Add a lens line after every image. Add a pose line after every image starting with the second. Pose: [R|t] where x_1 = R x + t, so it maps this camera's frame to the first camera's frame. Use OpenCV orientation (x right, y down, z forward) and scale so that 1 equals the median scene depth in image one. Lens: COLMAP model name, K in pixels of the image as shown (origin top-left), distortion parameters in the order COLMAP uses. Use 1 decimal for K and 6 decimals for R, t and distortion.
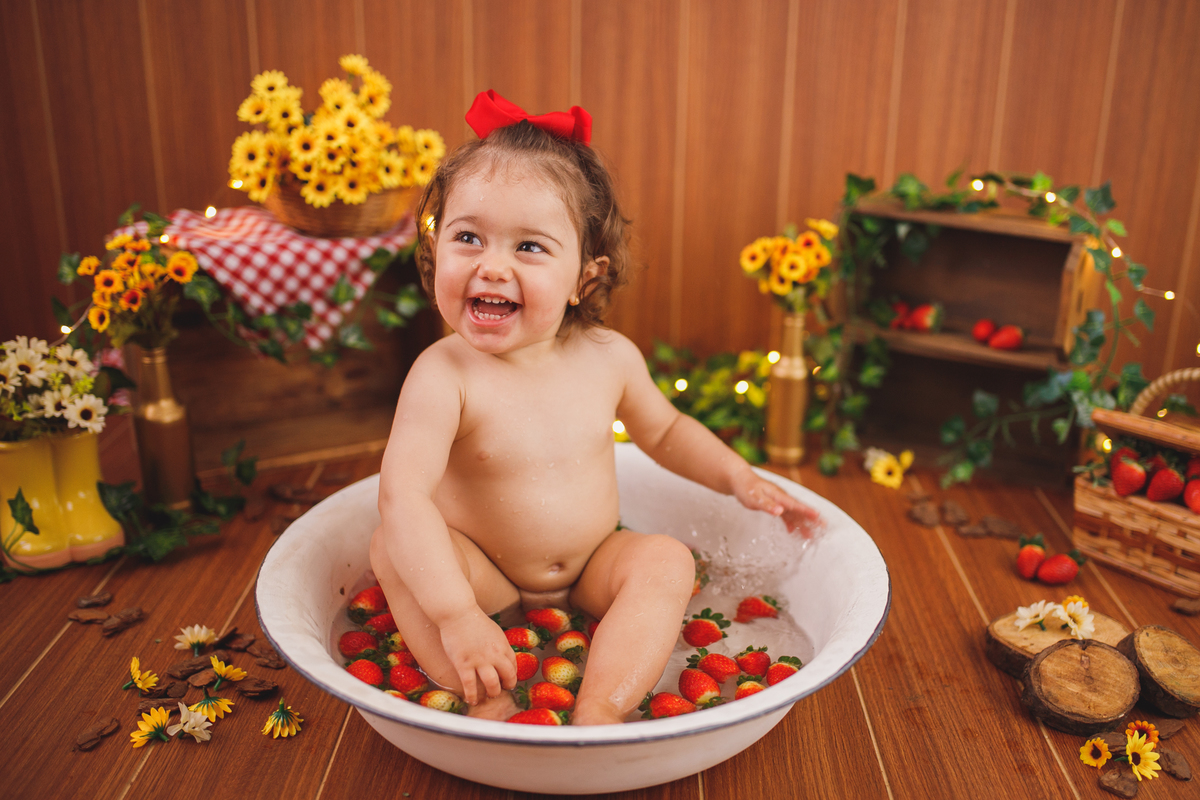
lens RADIAL K [[1240.3, 0, 635.5], [0, 1240.3, 421.7], [0, 0, 1]] dist [-0.058691, 0.043908]
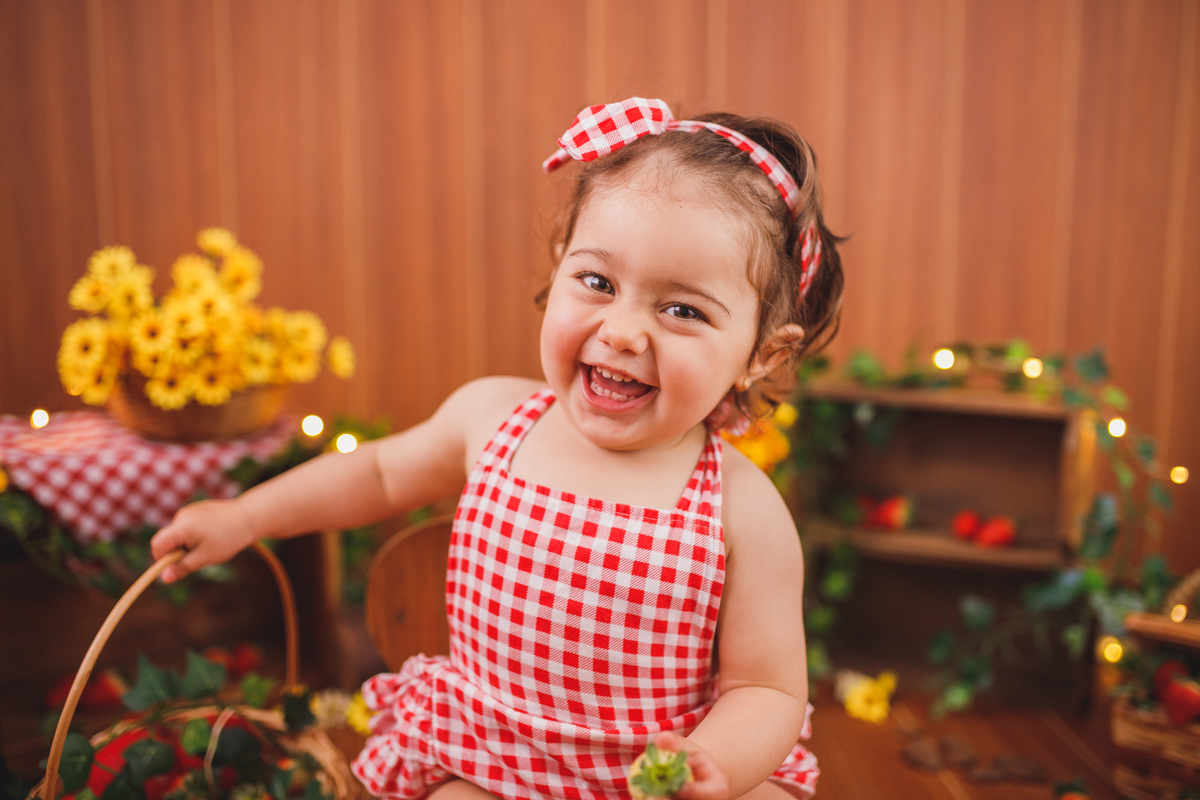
lens RADIAL K [[1189.3, 0, 600.0], [0, 1189.3, 400.0], [0, 0, 1]] dist [-0.050737, 0.015270]
pose [[0.997340, -0.032883, 0.065053, -0.021540], [0.044455, 0.981669, -0.185336, -0.020219], [-0.057766, 0.187735, 0.980520, 0.211165]]
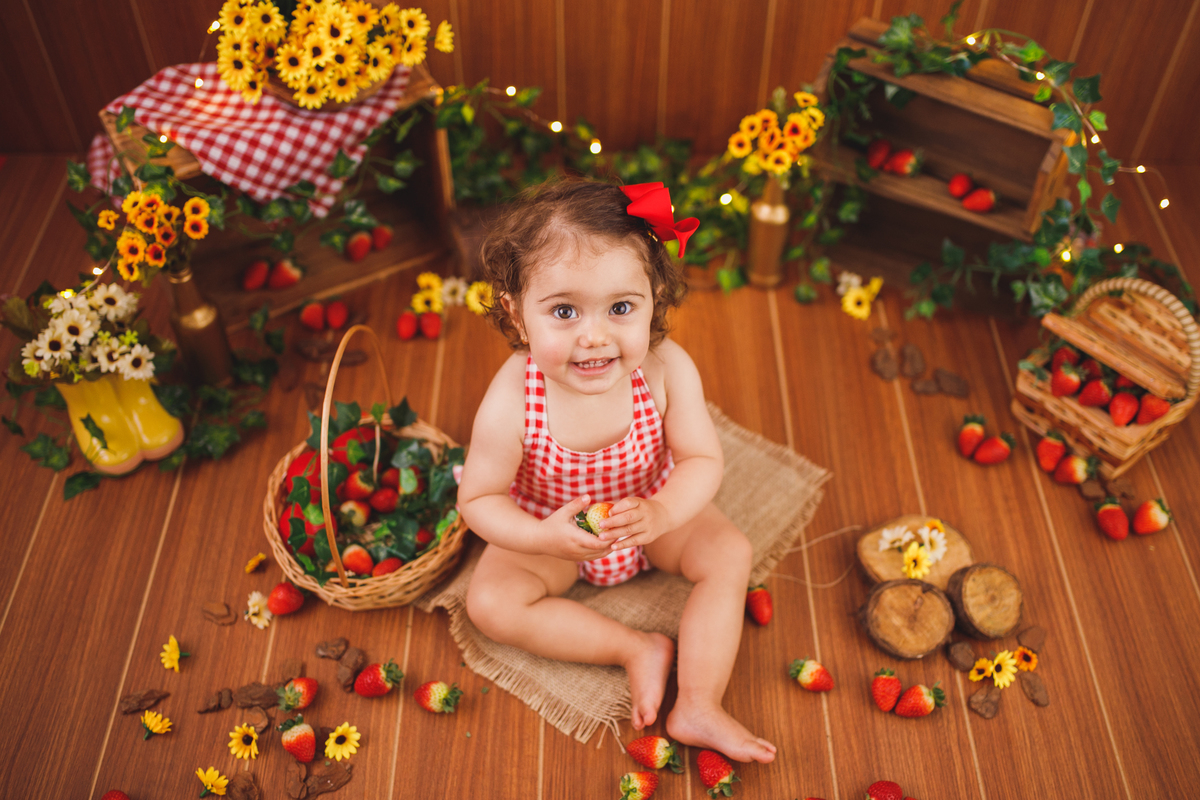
lens RADIAL K [[1248.4, 0, 619.5], [0, 1248.4, 405.4], [0, 0, 1]] dist [-0.053071, 0.022434]
pose [[0.999916, -0.012783, 0.002250, -0.010420], [0.010194, 0.880769, 0.473436, -0.435100], [-0.008034, -0.473373, 0.880825, -0.010462]]
